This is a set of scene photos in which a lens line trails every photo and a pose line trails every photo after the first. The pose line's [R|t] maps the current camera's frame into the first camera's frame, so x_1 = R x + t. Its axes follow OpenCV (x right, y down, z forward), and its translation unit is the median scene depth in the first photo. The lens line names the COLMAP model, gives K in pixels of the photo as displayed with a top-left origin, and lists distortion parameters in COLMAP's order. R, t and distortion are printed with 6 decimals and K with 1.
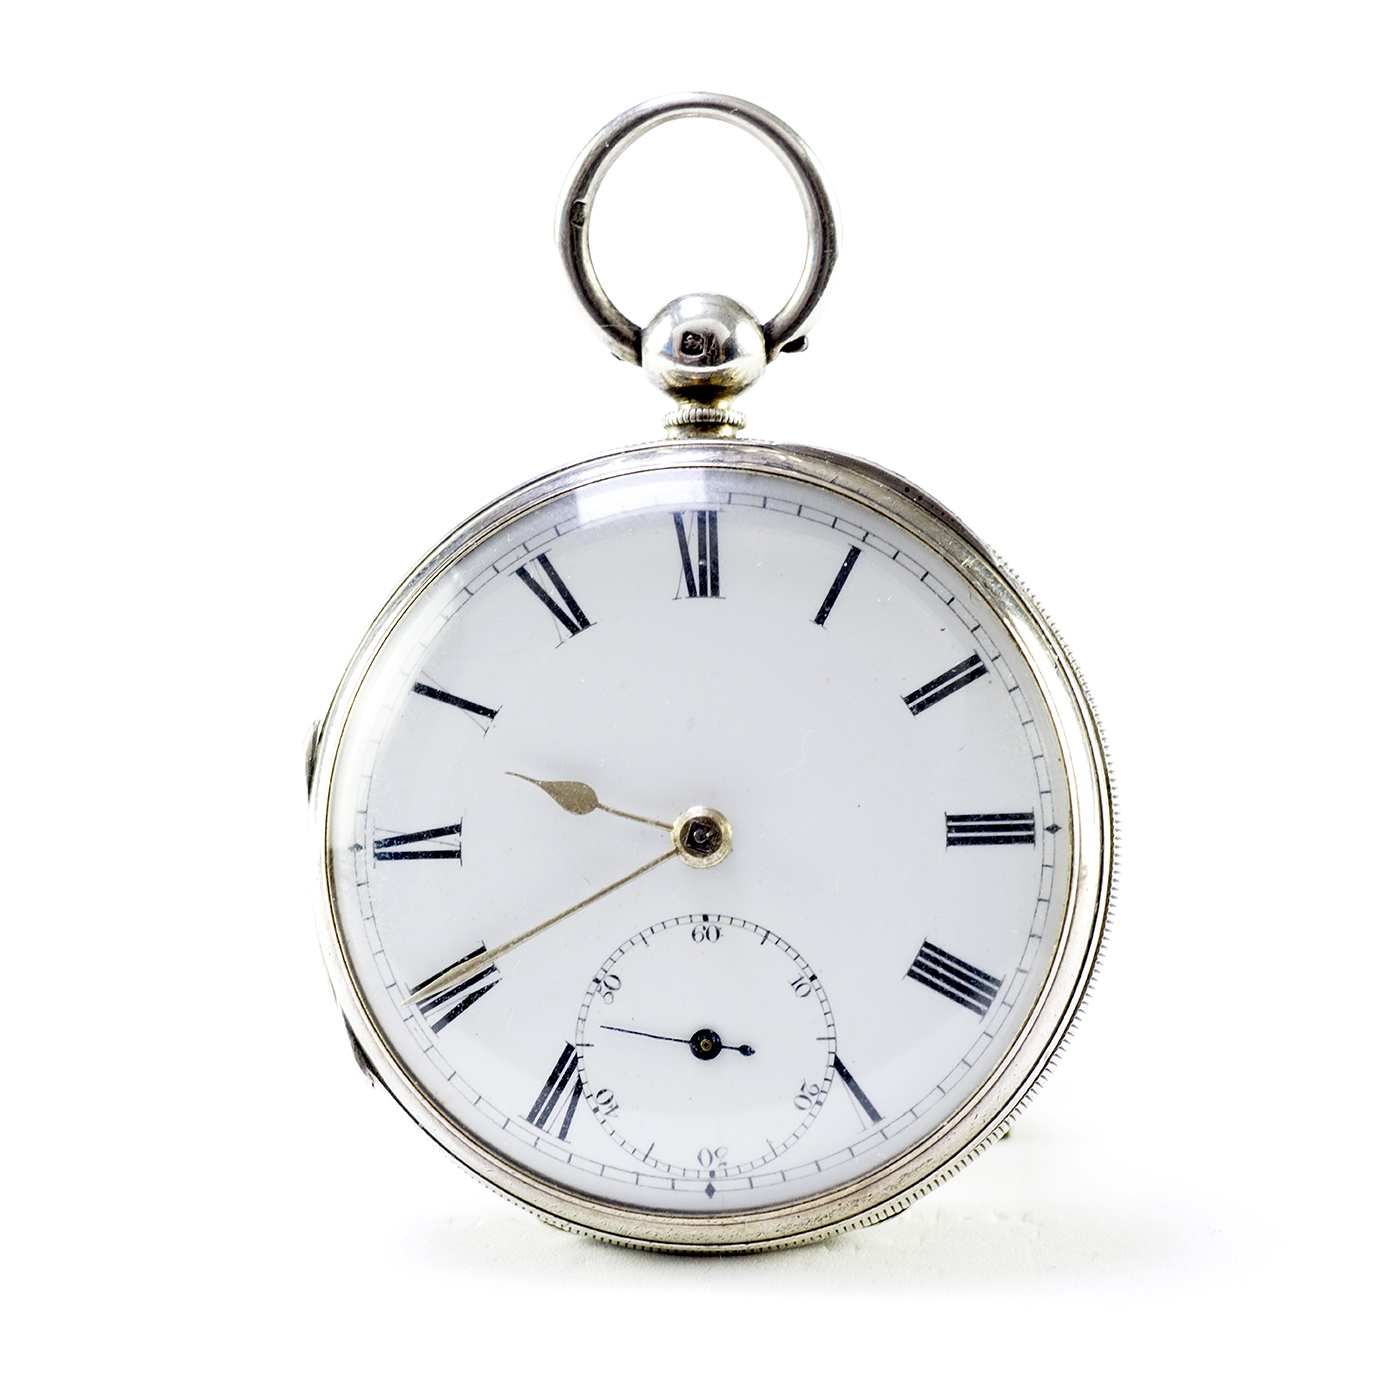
lens RADIAL K [[7096.7, 0, 703.8], [0, 7096.7, 700.8], [0, 0, 1]] dist [0.522006, 0.000000]
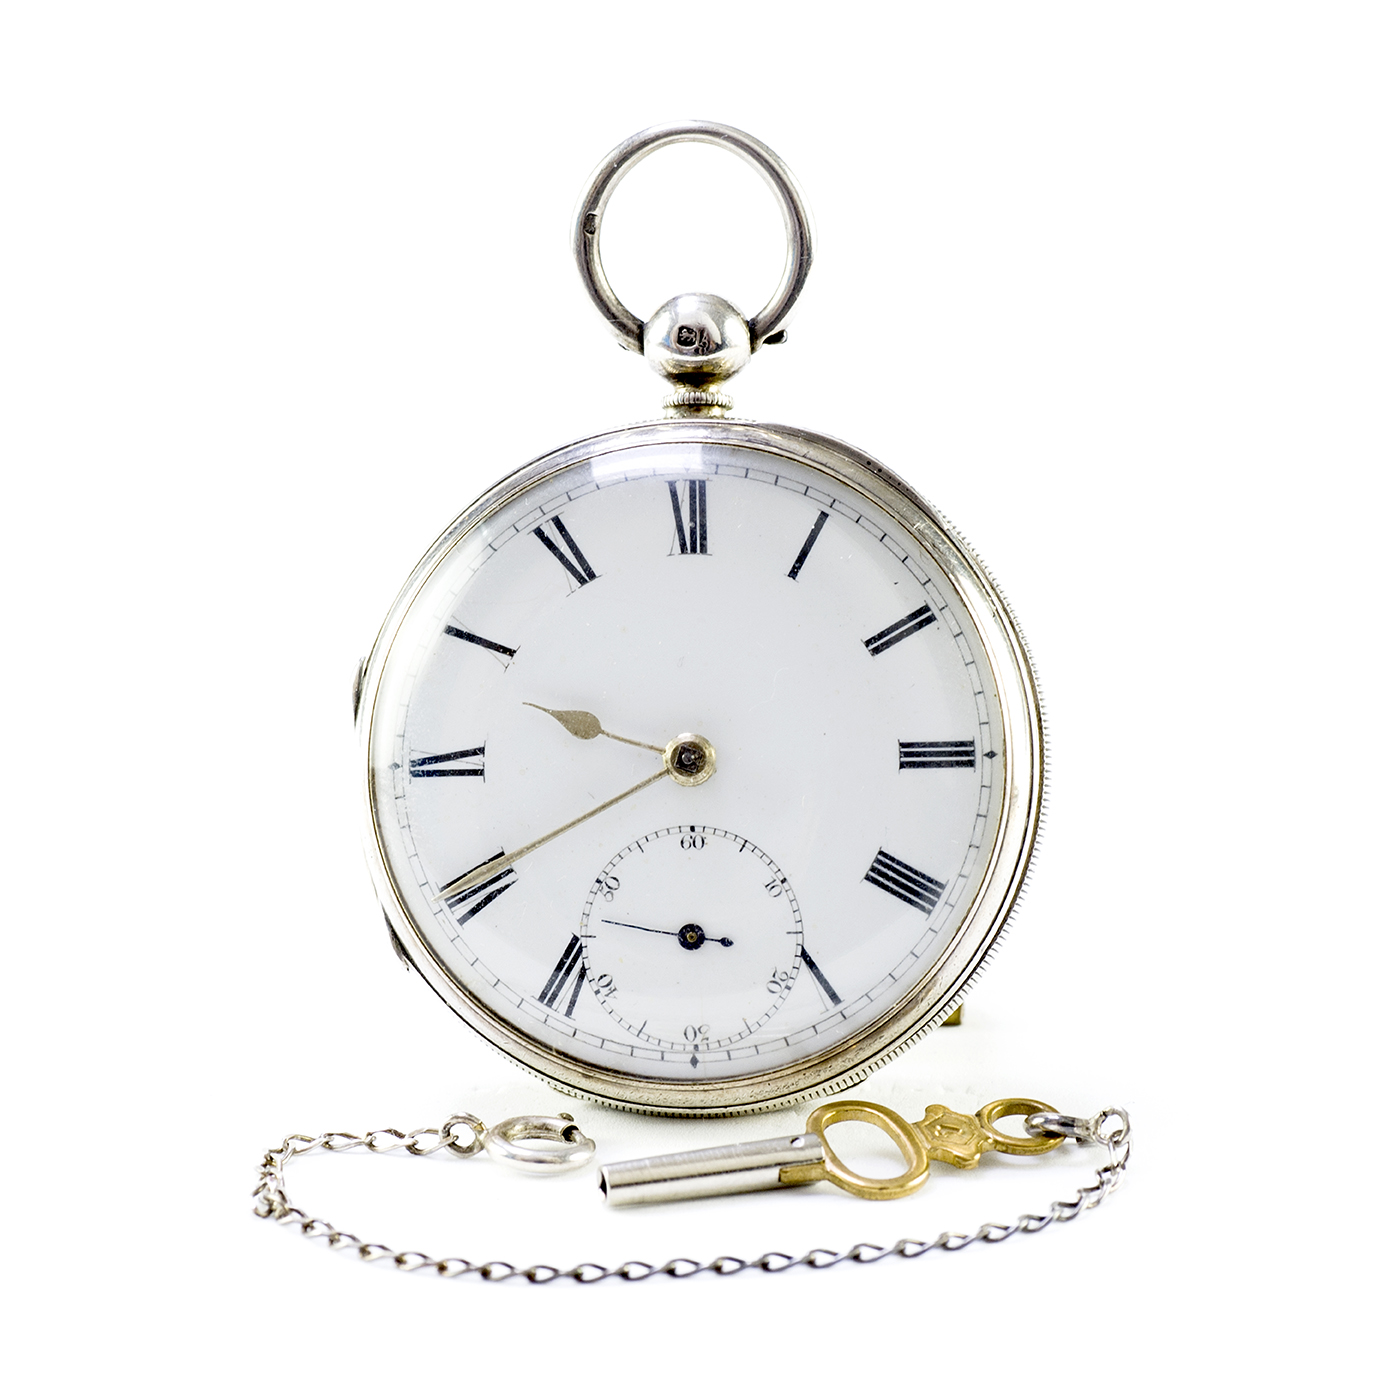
lens RADIAL K [[7096.7, 0, 696.2], [0, 7096.7, 698.4], [0, 0, 1]] dist [0.522006, 0.000000]
pose [[0.999867, 0.008224, -0.014085, 0.017060], [-0.008155, 0.999954, 0.004950, 0.003349], [0.014125, -0.004835, 0.999889, -0.167090]]
